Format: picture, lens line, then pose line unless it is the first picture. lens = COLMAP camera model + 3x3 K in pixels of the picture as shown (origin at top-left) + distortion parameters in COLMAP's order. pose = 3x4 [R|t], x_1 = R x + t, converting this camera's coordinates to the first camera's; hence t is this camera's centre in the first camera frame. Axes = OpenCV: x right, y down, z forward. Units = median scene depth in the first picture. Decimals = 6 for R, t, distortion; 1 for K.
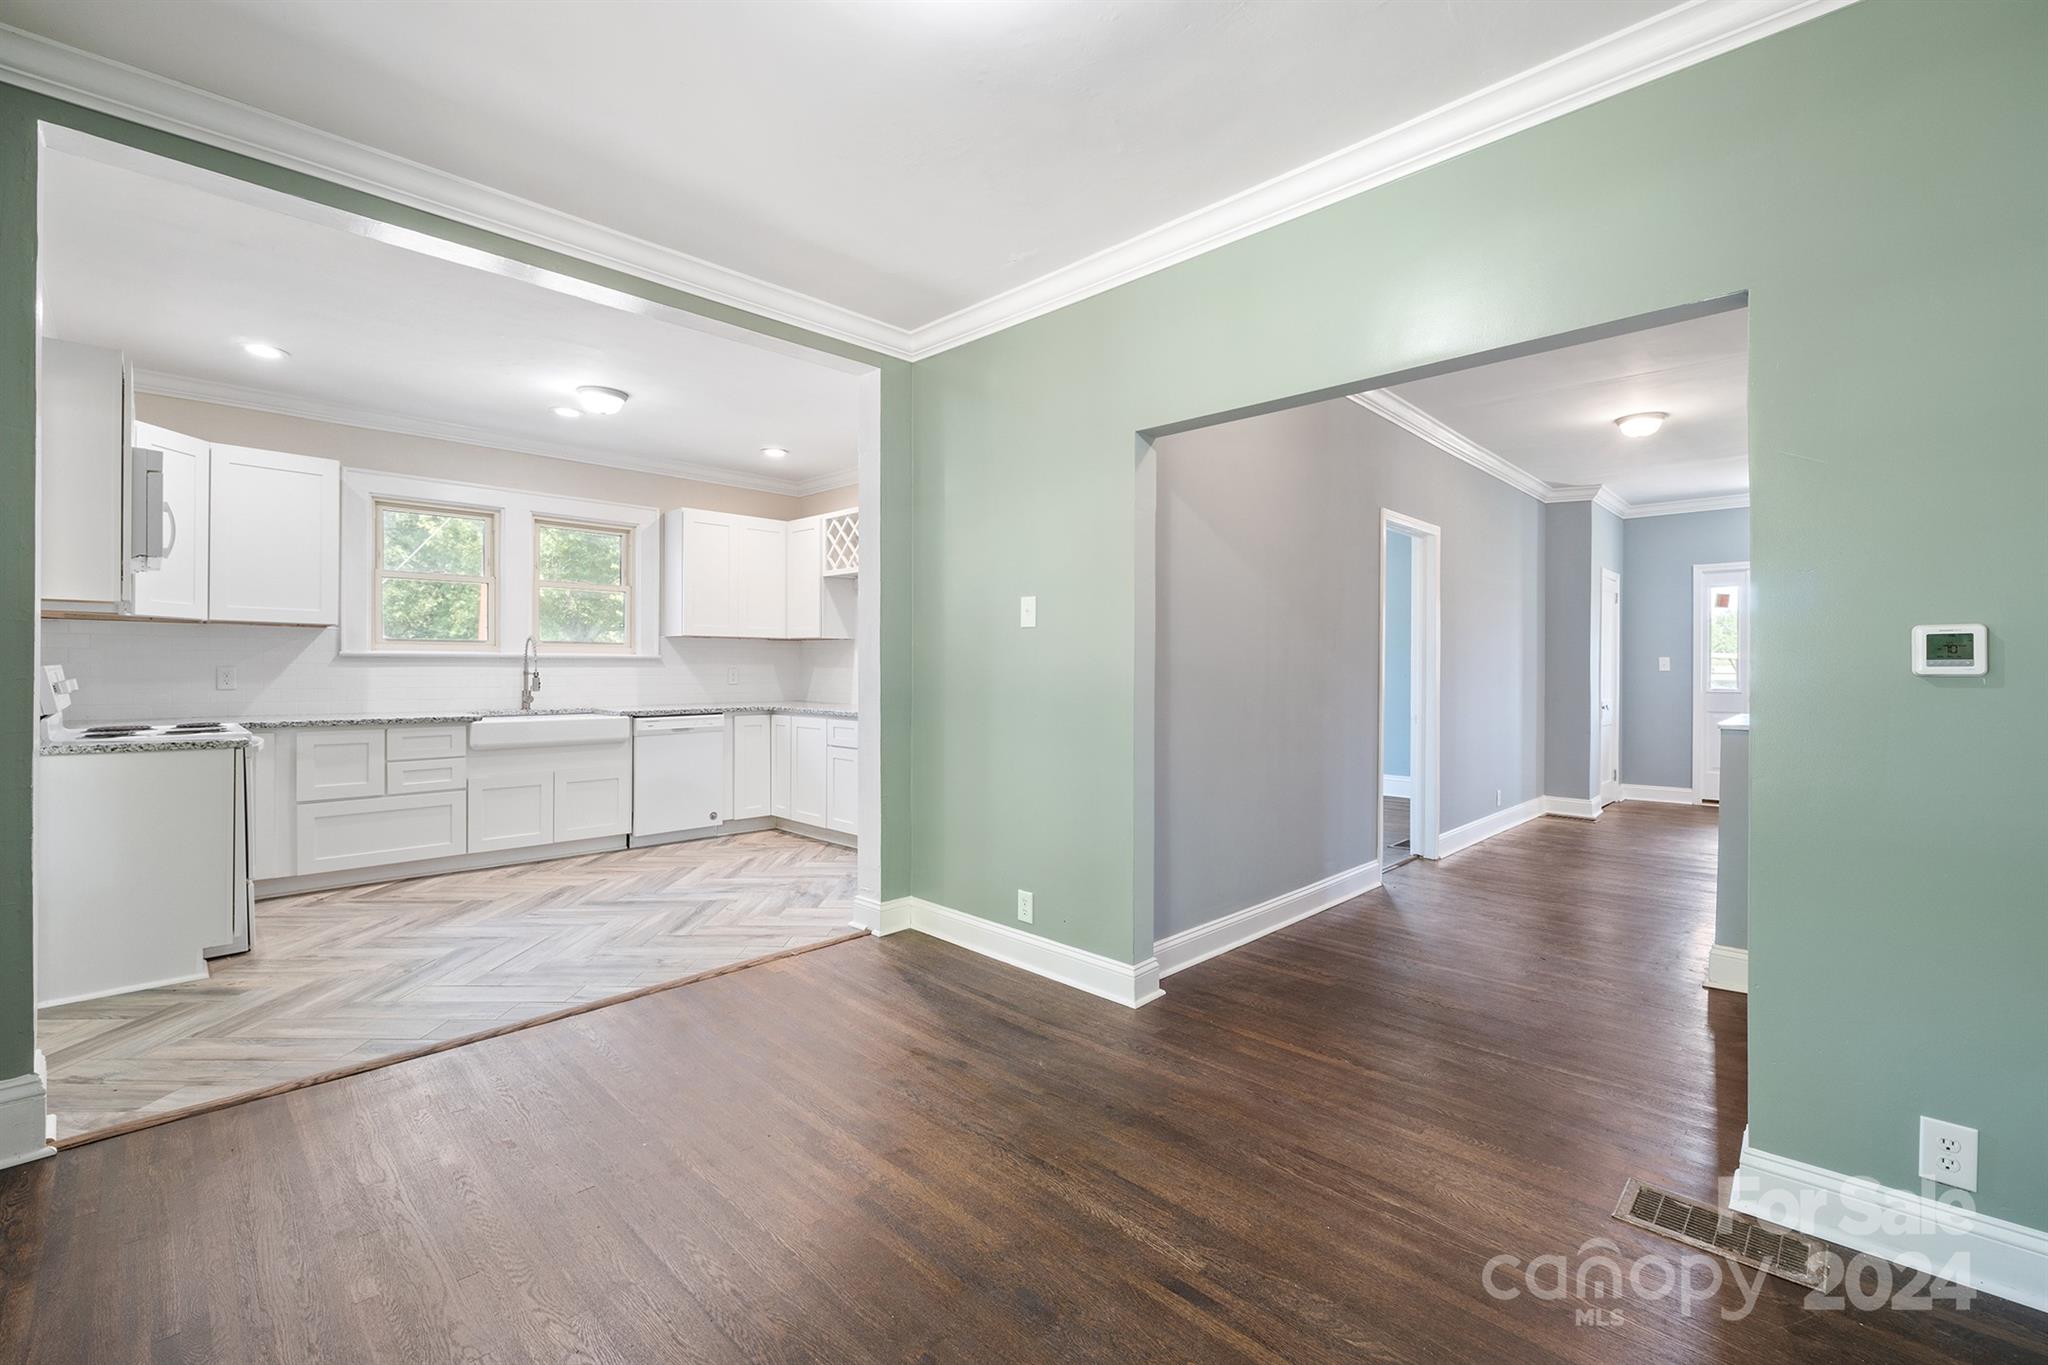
lens RADIAL K [[863.6, 0, 1017.9], [0, 863.6, 672.4], [0, 0, 1]] dist [-0.007134, 0.000355]
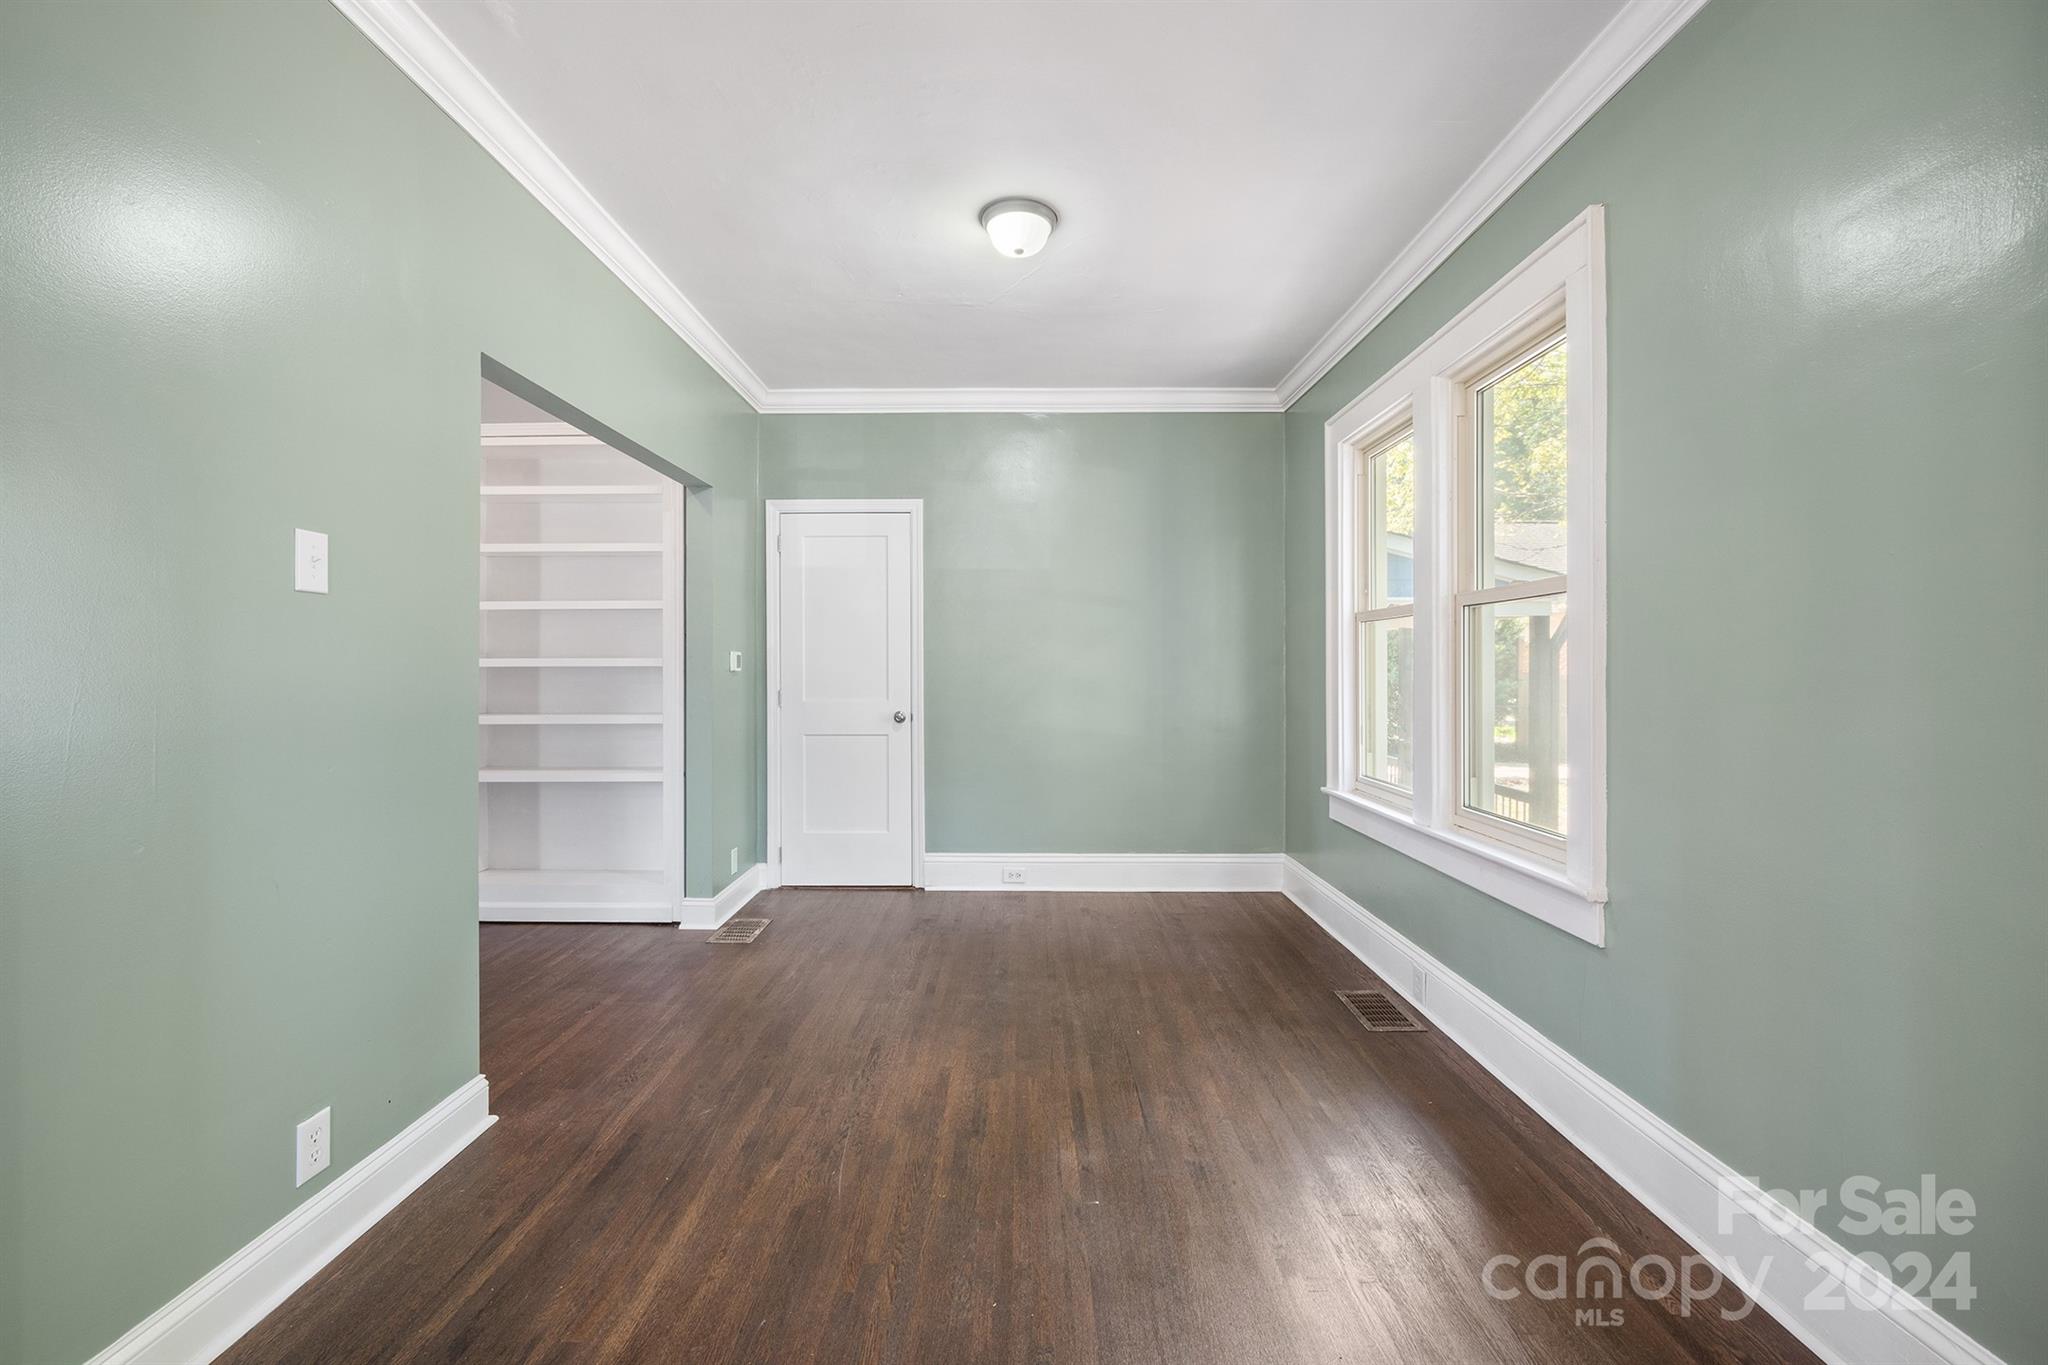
lens RADIAL K [[863.6, 0, 1017.9], [0, 863.6, 673.1], [0, 0, 1]] dist [-0.007134, 0.000355]
pose [[-0.697661, -0.008653, 0.716375, -0.425148], [0.000060, 0.999926, 0.012137, -0.007280], [-0.716428, 0.008510, -0.697610, 0.703882]]
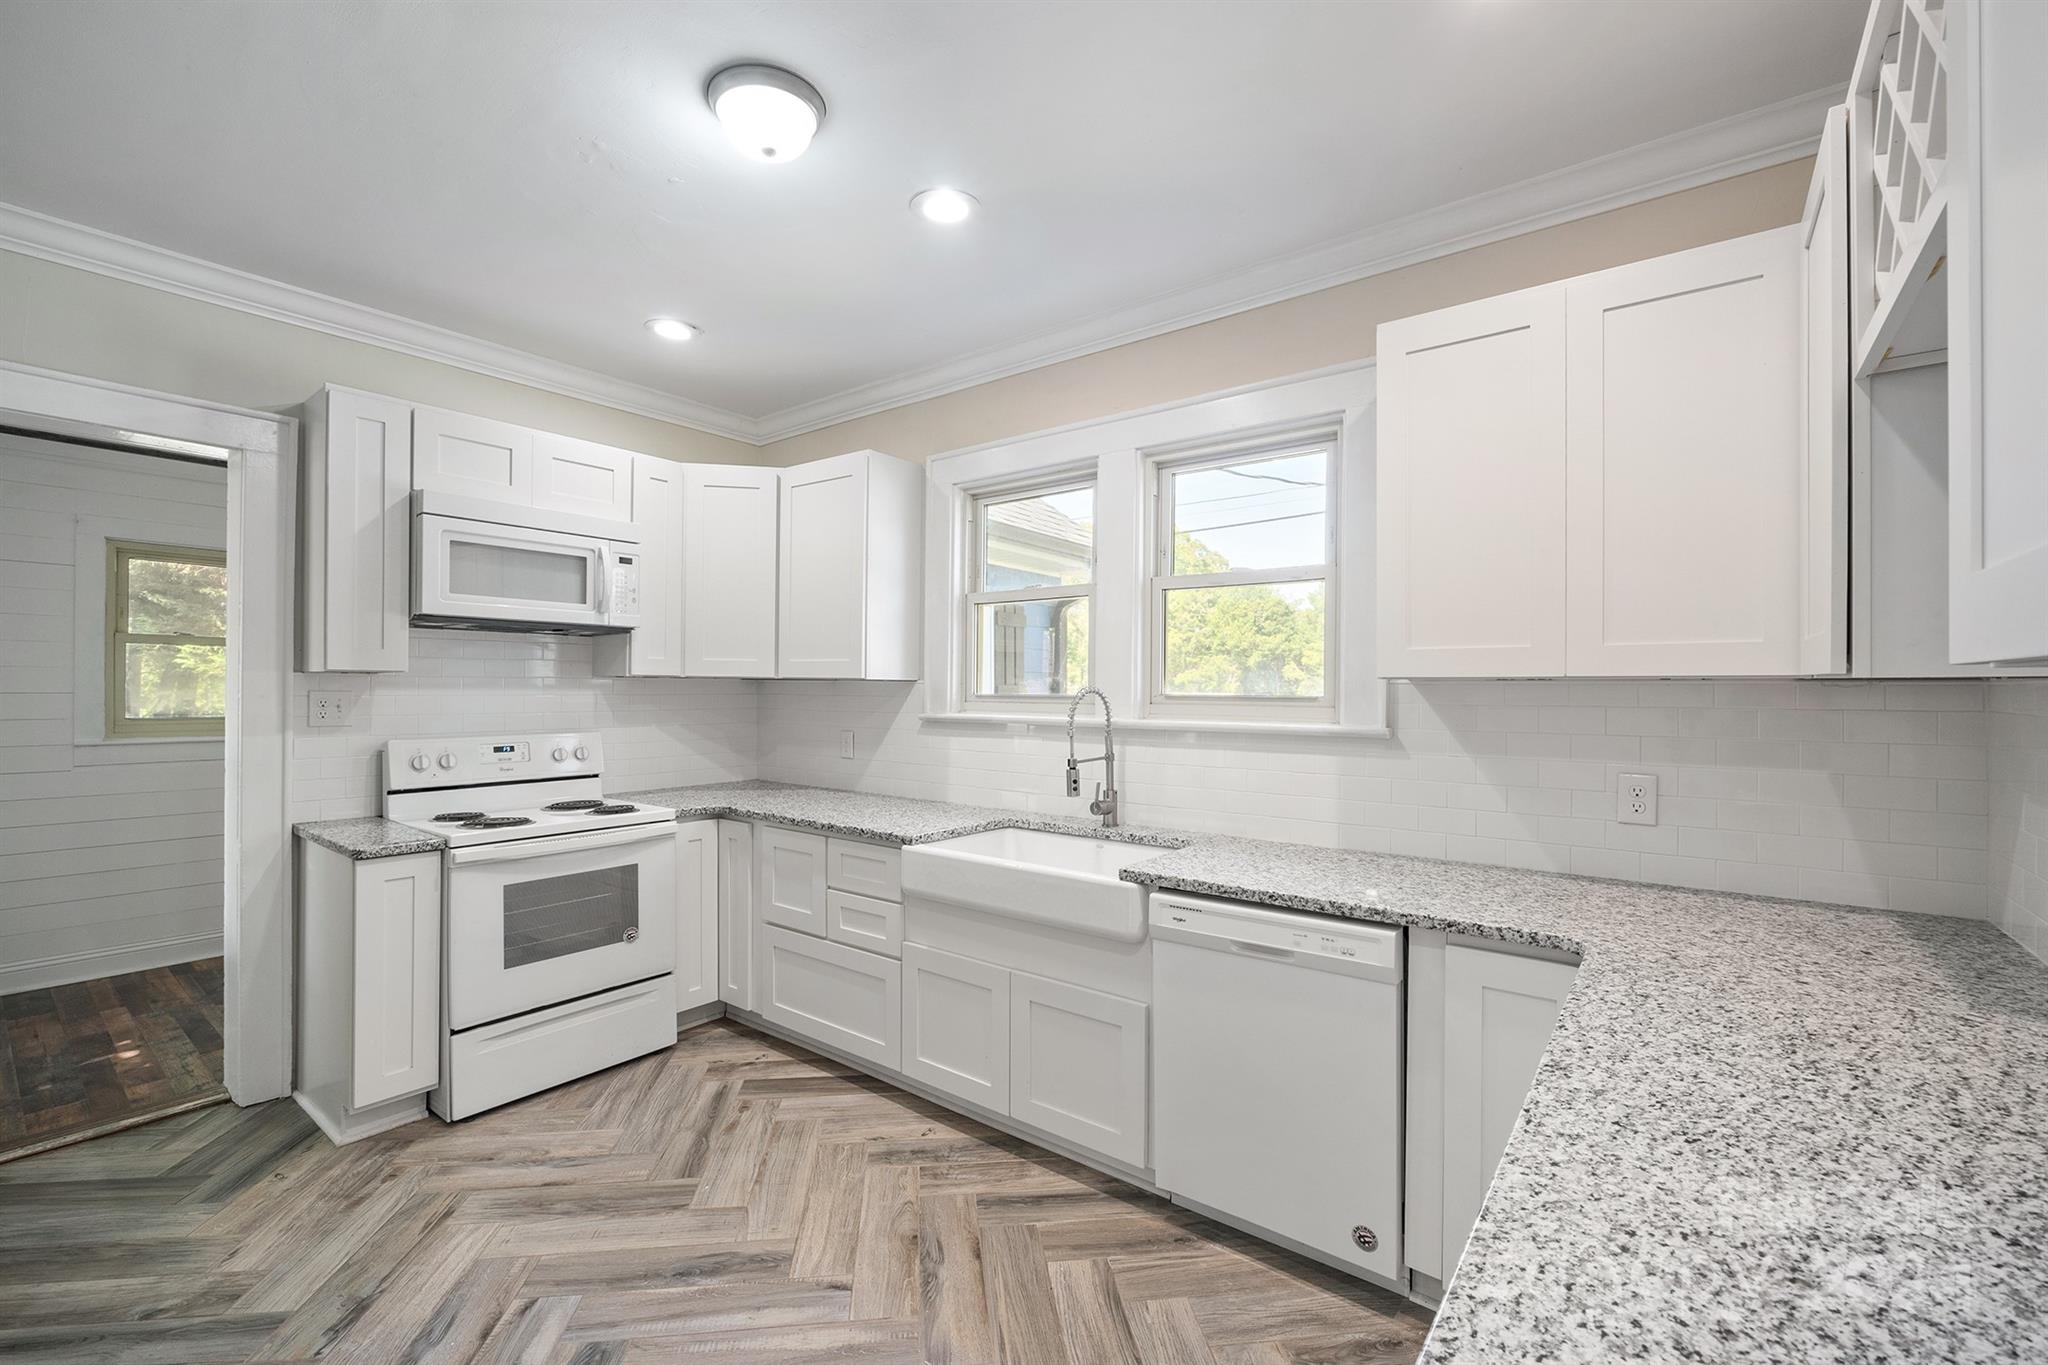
lens RADIAL K [[863.6, 0, 1026.6], [0, 863.6, 691.8], [0, 0, 1]] dist [-0.007134, 0.000355]
pose [[0.123086, 0.000819, -0.992396, -0.056935], [-0.011895, 0.999929, -0.000650, -0.041699], [0.992325, 0.011885, 0.123087, 0.960033]]
